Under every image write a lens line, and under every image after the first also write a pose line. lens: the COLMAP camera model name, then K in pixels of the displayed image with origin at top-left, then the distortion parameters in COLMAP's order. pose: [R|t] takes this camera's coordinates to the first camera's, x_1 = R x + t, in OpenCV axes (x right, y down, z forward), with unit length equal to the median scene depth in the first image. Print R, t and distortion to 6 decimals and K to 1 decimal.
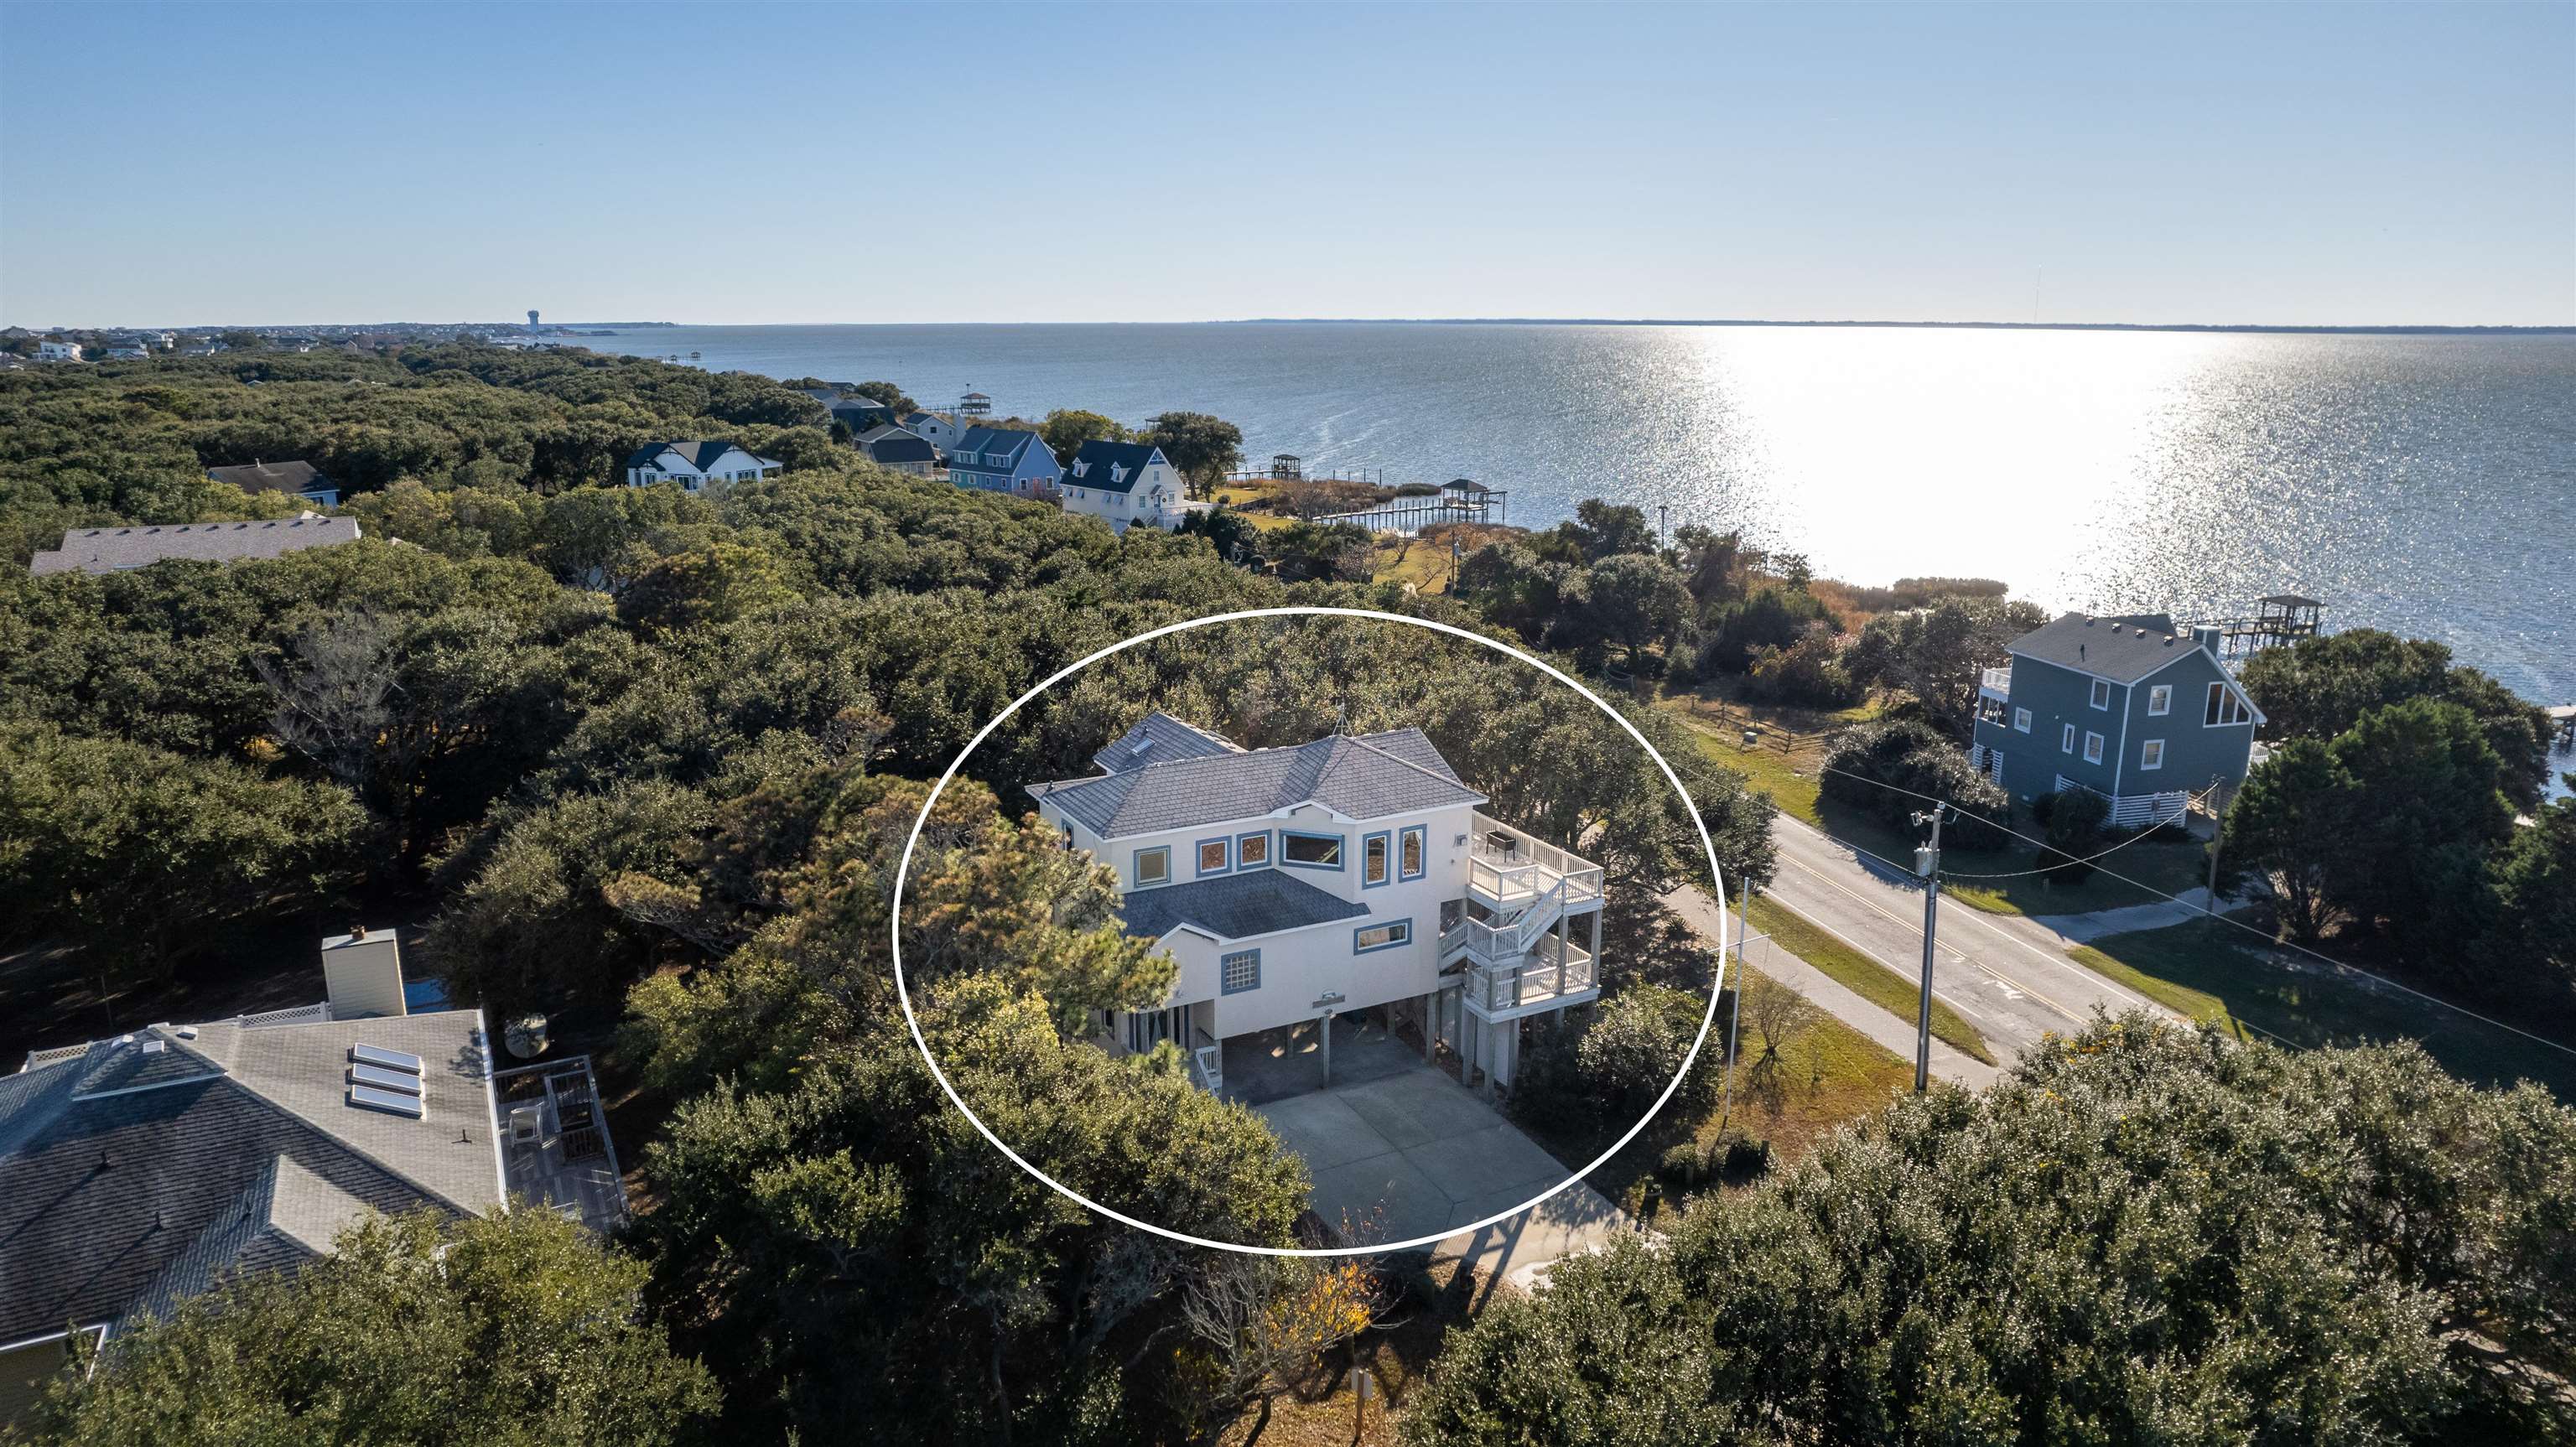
lens RADIAL K [[1643.0, 0, 1288.0], [0, 1643.0, 723.5], [0, 0, 1]] dist [-0.044032, 0.000530]
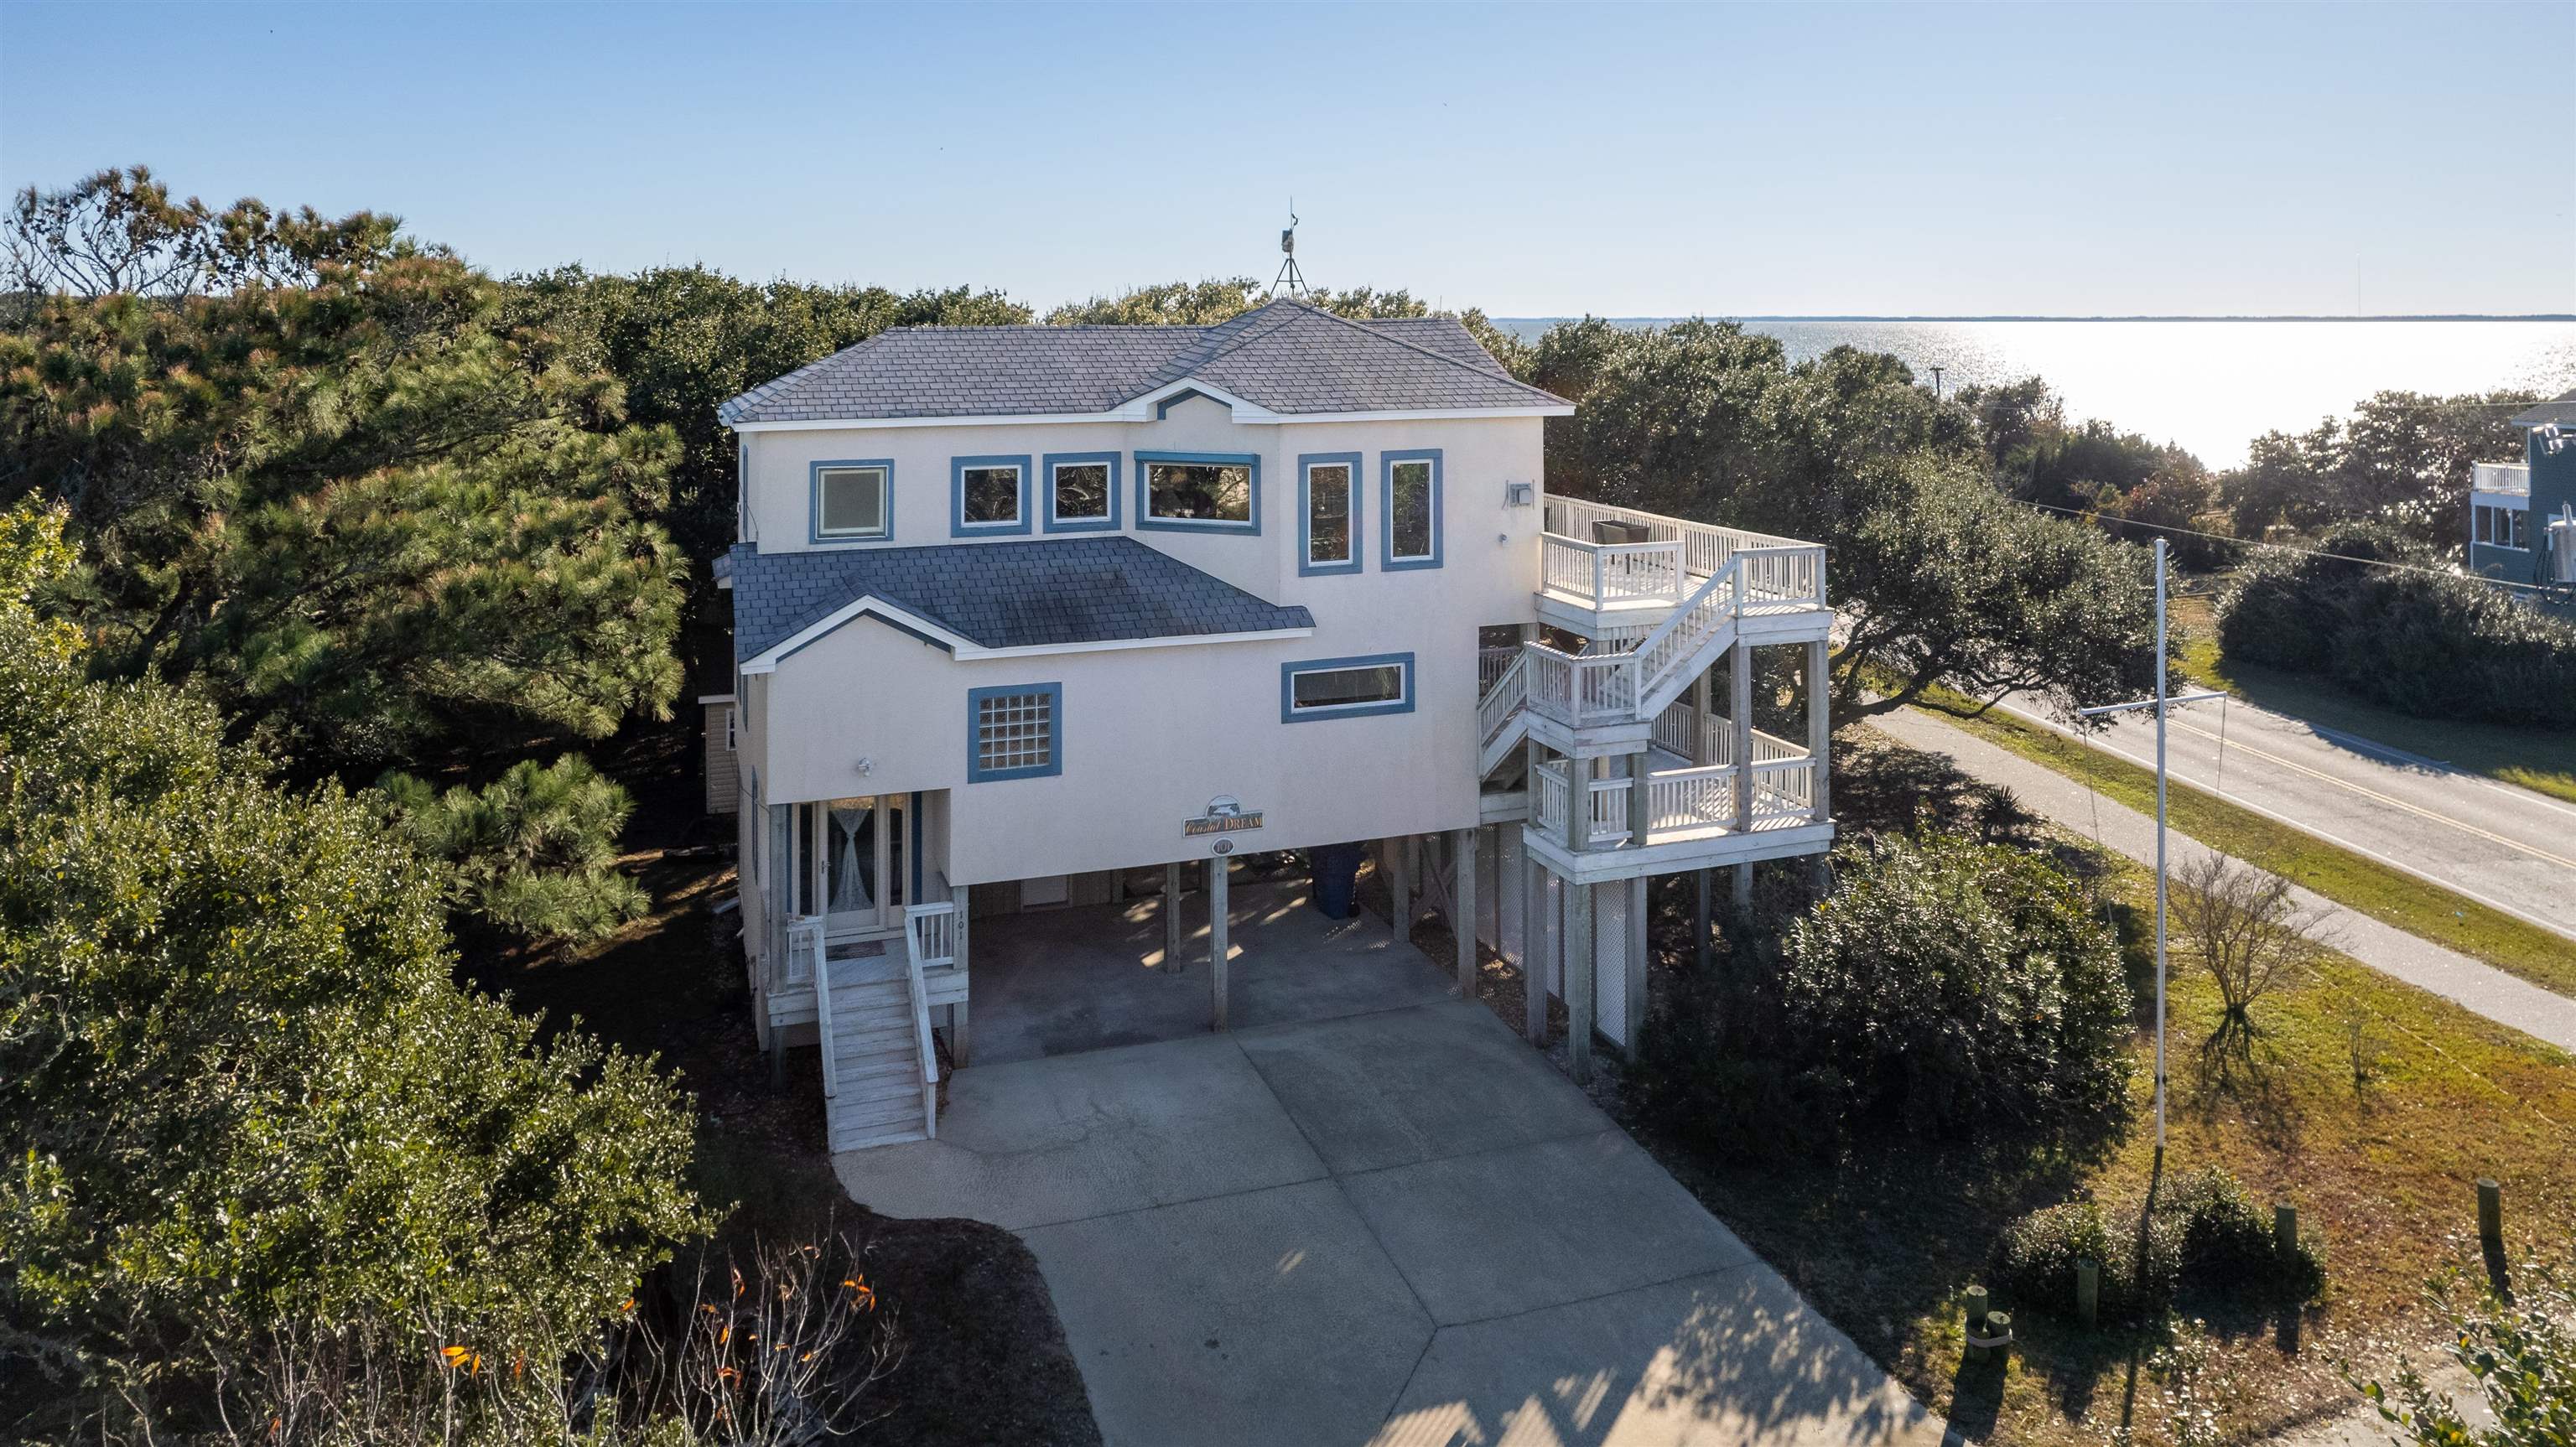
lens RADIAL K [[1728.4, 0, 1289.6], [0, 1728.4, 285.9], [0, 0, 1]] dist [-0.019694, 0.000893]
pose [[0.990556, -0.006472, -0.136956, 0.110959], [-0.029229, 0.965955, -0.257054, 0.147864], [0.133957, 0.258629, 0.956643, 0.500312]]
